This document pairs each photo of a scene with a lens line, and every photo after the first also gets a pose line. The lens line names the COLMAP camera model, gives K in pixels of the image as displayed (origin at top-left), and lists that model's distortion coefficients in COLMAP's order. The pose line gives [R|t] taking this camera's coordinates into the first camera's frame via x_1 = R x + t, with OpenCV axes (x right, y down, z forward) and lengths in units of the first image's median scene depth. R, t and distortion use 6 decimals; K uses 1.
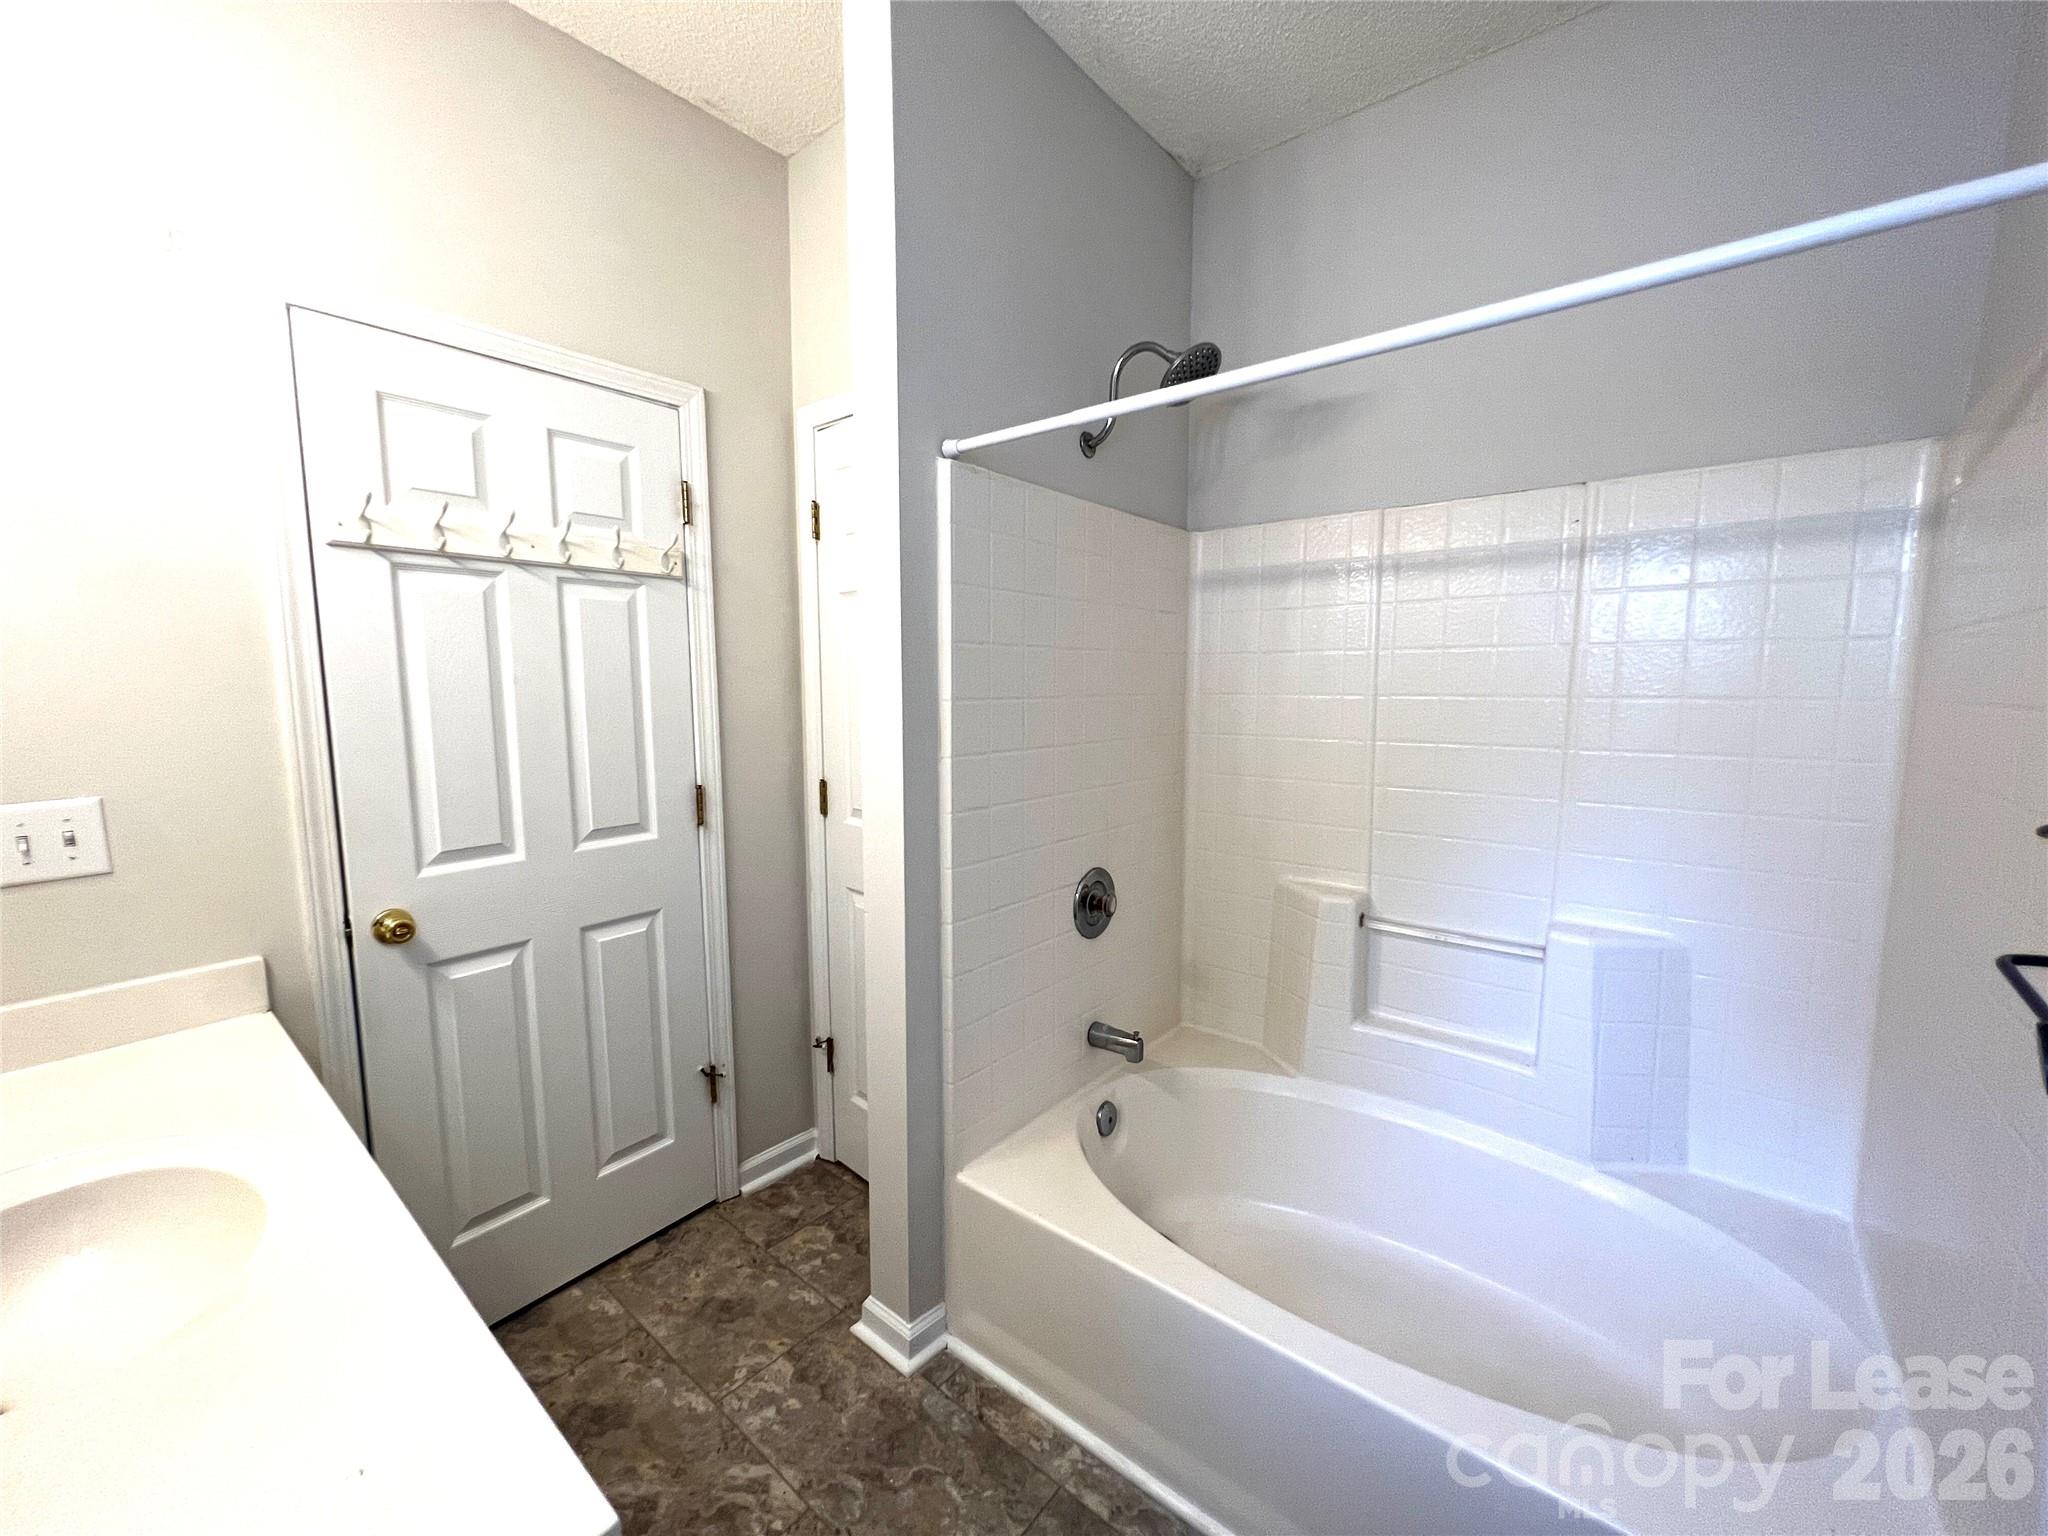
lens RADIAL K [[821.8, 0, 1017.7], [0, 821.8, 767.3], [0, 0, 1]] dist [-0.000992, 0.000376]
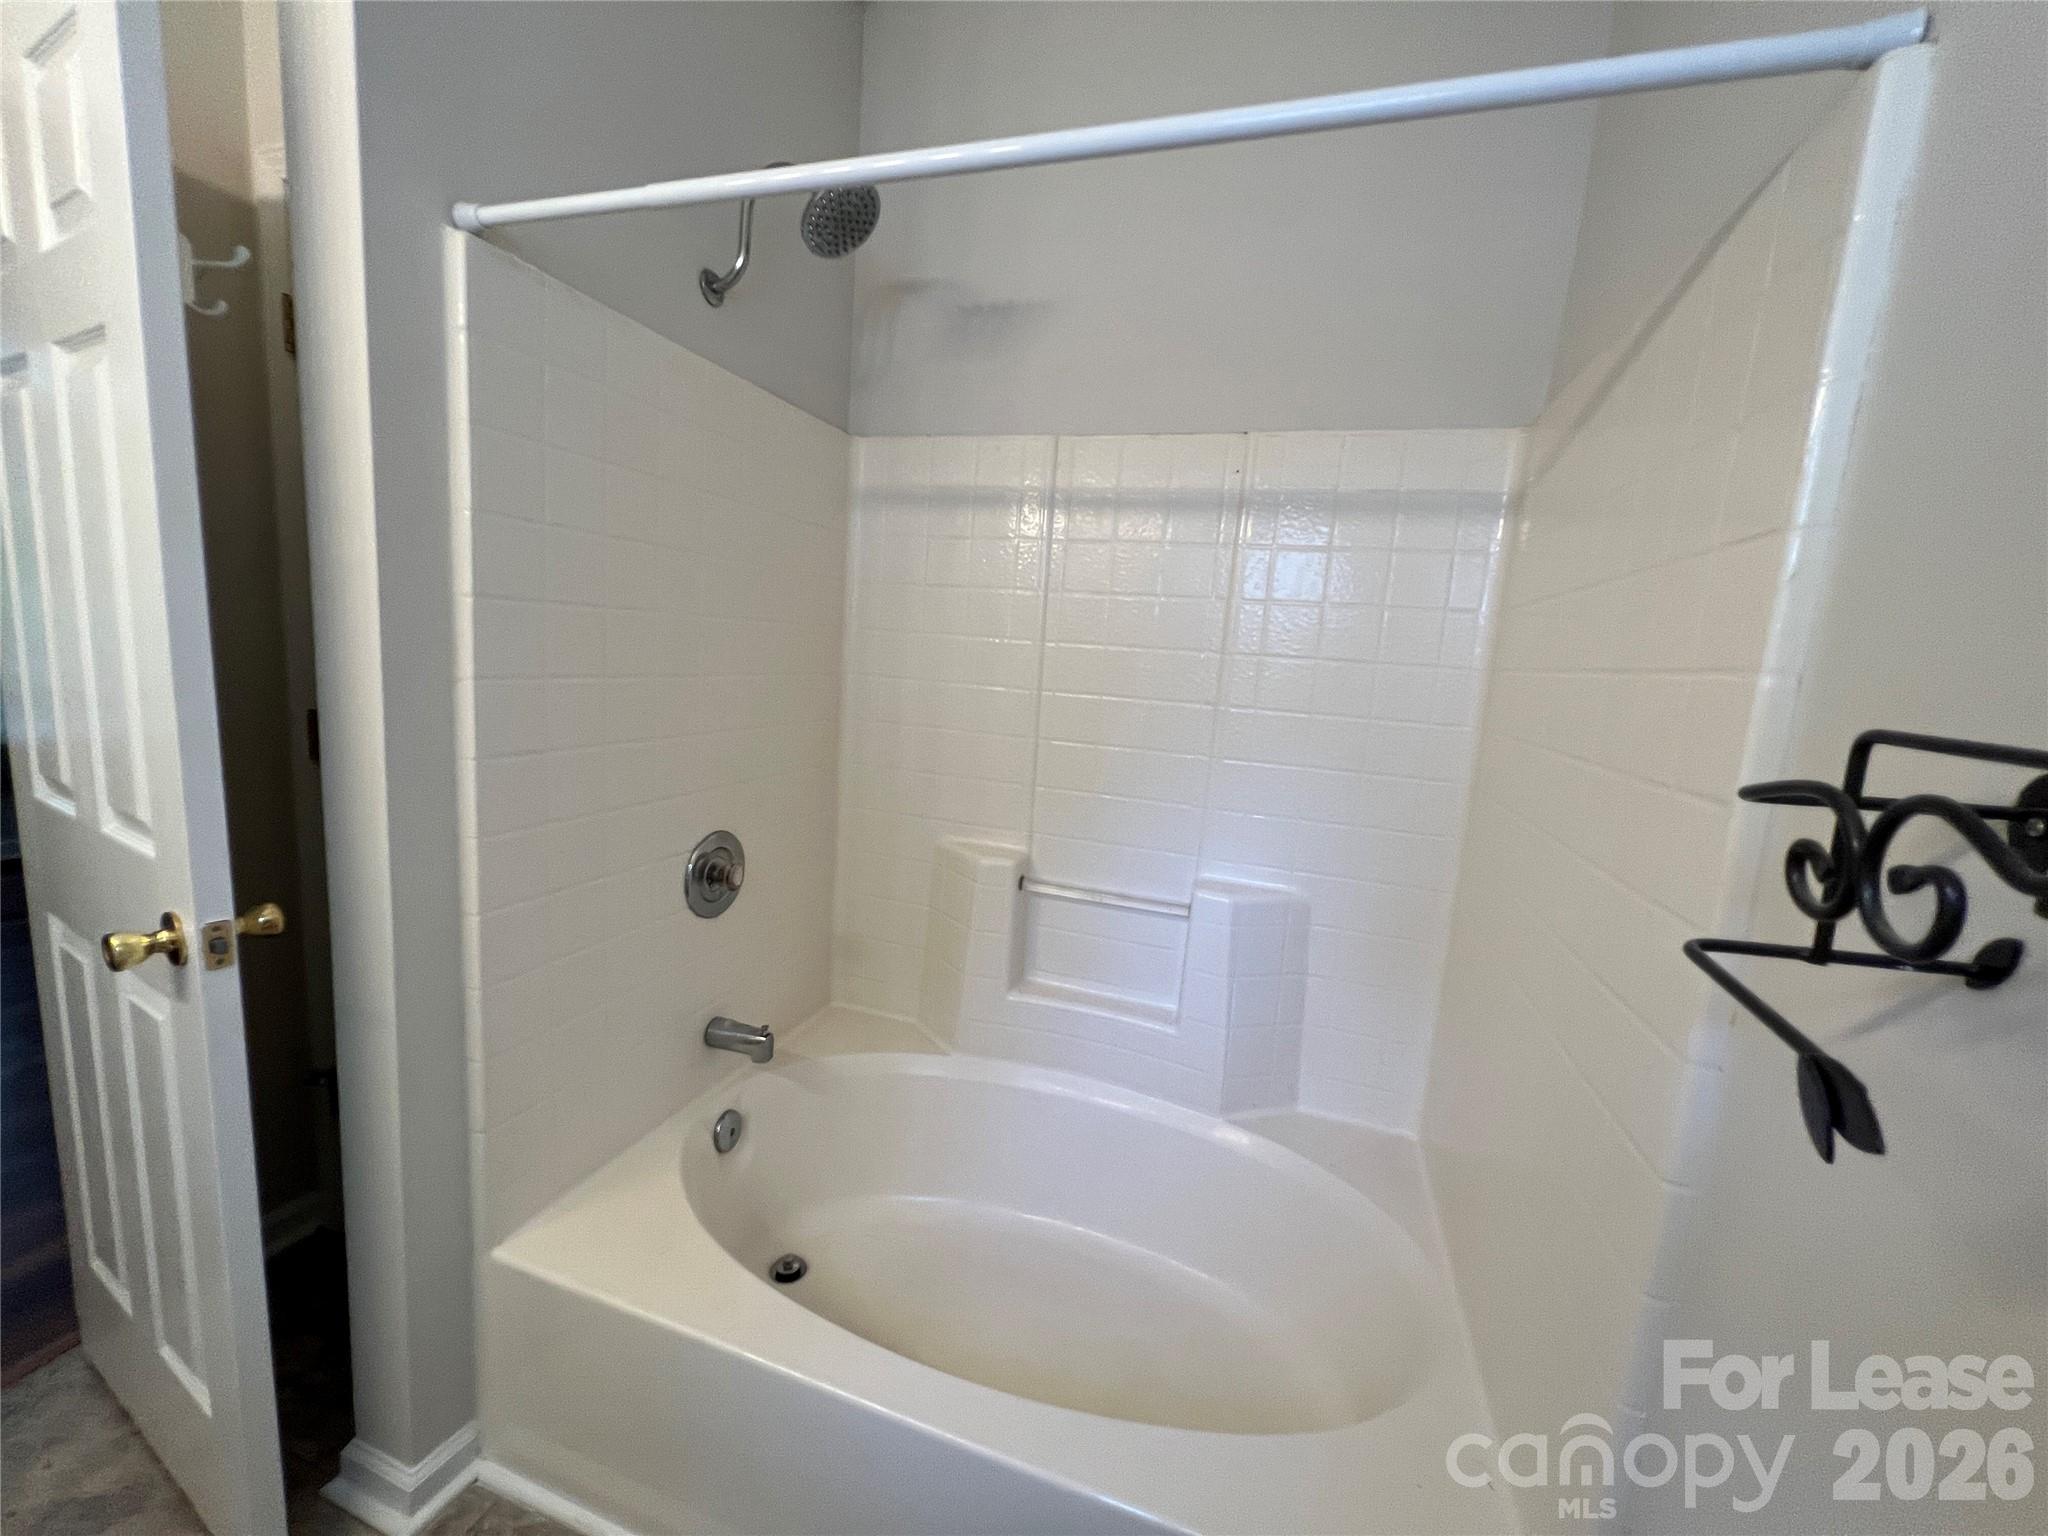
lens RADIAL K [[821.8, 0, 1017.7], [0, 821.8, 767.3], [0, 0, 1]] dist [-0.000992, 0.000376]
pose [[0.932104, 0.013756, 0.361929, 0.079787], [-0.033340, 0.998295, 0.047921, 0.011390], [-0.360653, -0.056734, 0.930973, 0.148413]]
